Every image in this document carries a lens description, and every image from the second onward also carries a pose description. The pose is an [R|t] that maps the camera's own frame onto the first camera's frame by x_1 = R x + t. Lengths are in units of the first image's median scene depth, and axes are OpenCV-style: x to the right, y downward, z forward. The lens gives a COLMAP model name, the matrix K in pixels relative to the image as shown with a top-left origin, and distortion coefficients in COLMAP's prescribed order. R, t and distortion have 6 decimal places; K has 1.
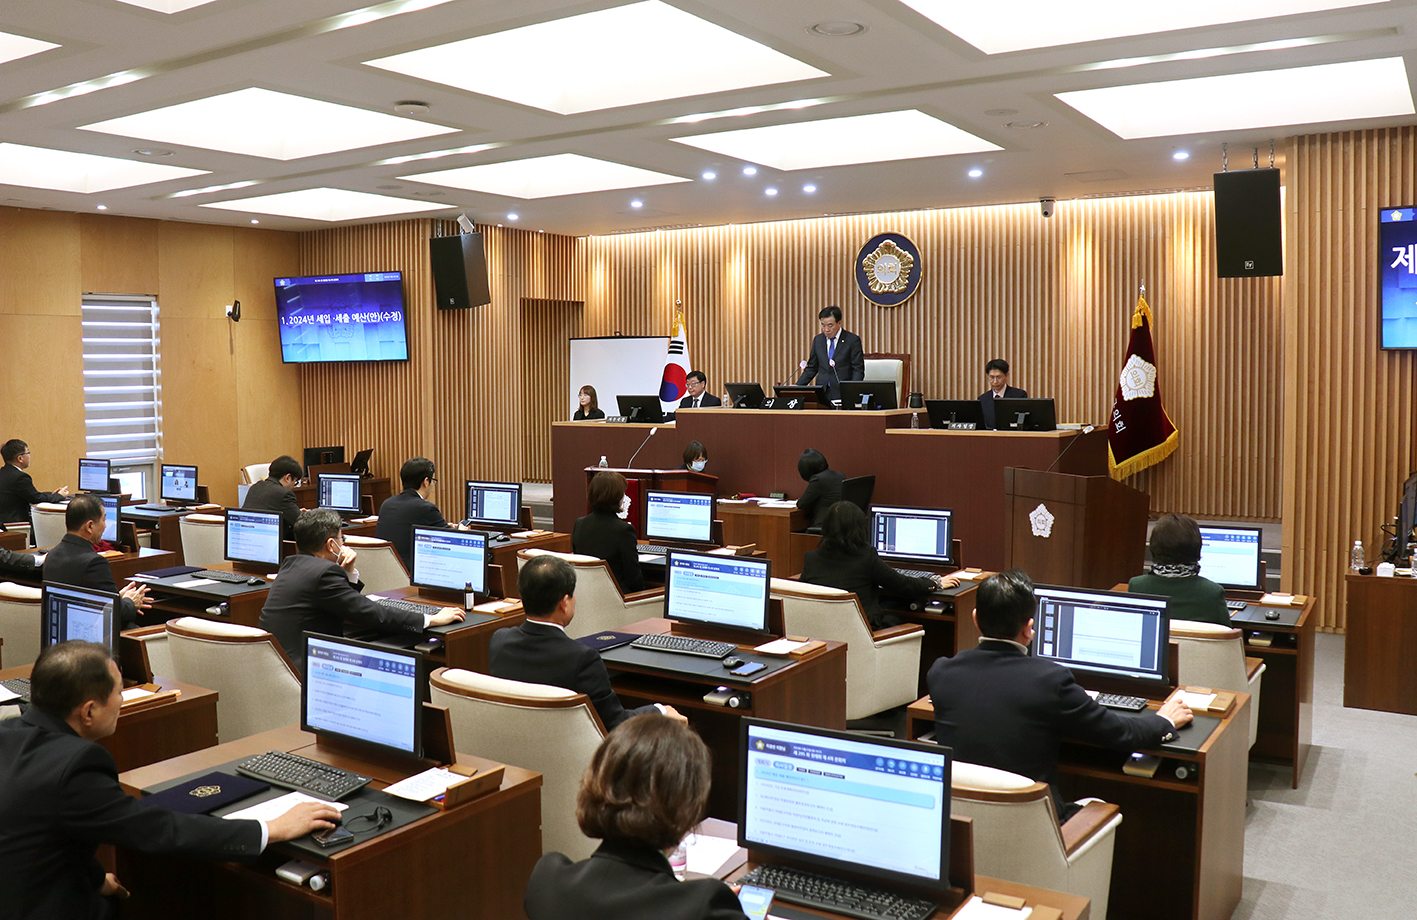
lens RADIAL K [[1248.6, 0, 708.5], [0, 1248.6, 460.0], [0, 0, 1]] dist [-0.194991, -0.000299]
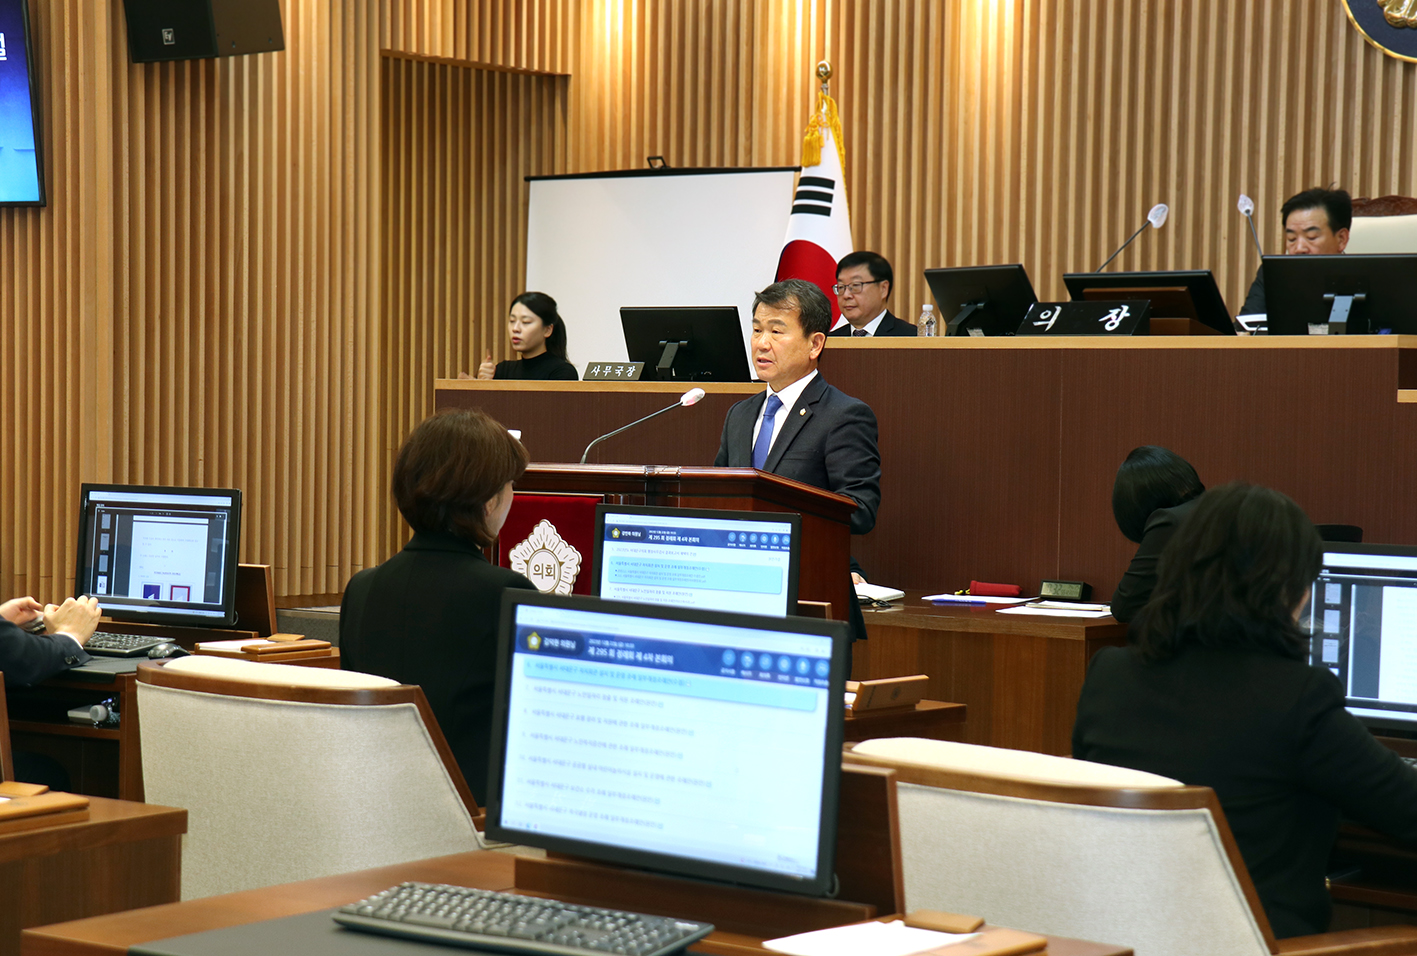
lens RADIAL K [[3132.9, 0, 708.5], [0, 3132.9, 478.0], [0, 0, 1]] dist [0.286944, 0.318298]
pose [[0.995272, 0.021165, -0.094798, 0.035765], [-0.025251, 0.998793, -0.042118, 0.033086], [0.093792, 0.044313, 0.994605, 0.129754]]
